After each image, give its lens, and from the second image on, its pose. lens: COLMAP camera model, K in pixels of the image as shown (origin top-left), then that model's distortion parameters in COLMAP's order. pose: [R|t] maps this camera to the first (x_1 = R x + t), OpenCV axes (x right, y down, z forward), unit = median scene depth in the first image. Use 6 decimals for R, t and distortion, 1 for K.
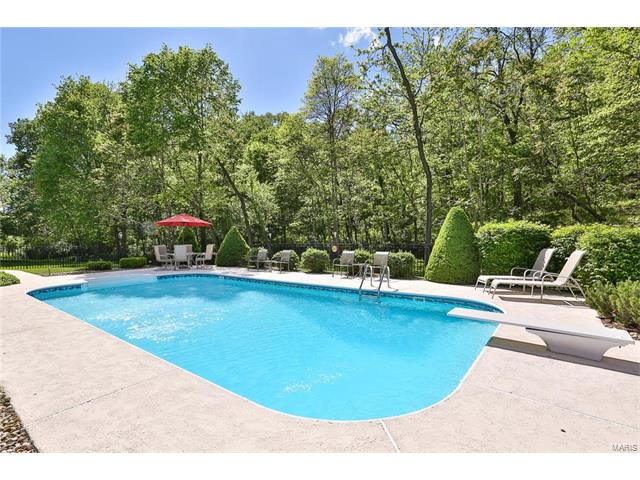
lens RADIAL K [[319.5, 0, 318.7], [0, 319.5, 238.2], [0, 0, 1]] dist [-0.037656, 0.003529]
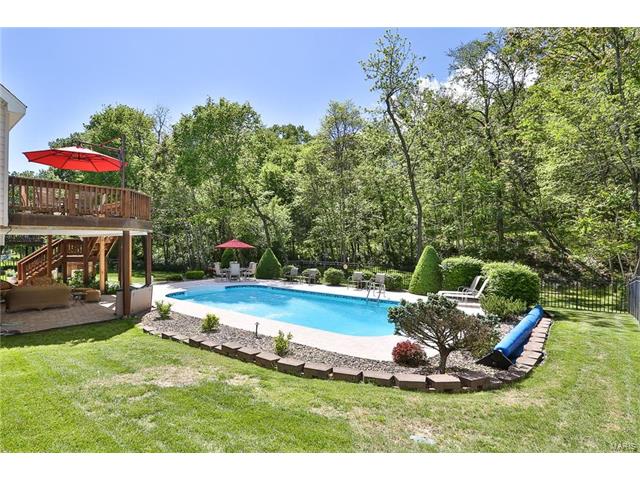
lens RADIAL K [[319.5, 0, 321.4], [0, 319.5, 242.2], [0, 0, 1]] dist [-0.037656, 0.003529]
pose [[0.999808, 0.018664, 0.006005, -0.069980], [-0.018592, 0.999757, -0.011858, -0.059242], [-0.006225, 0.011744, 0.999912, -0.373722]]
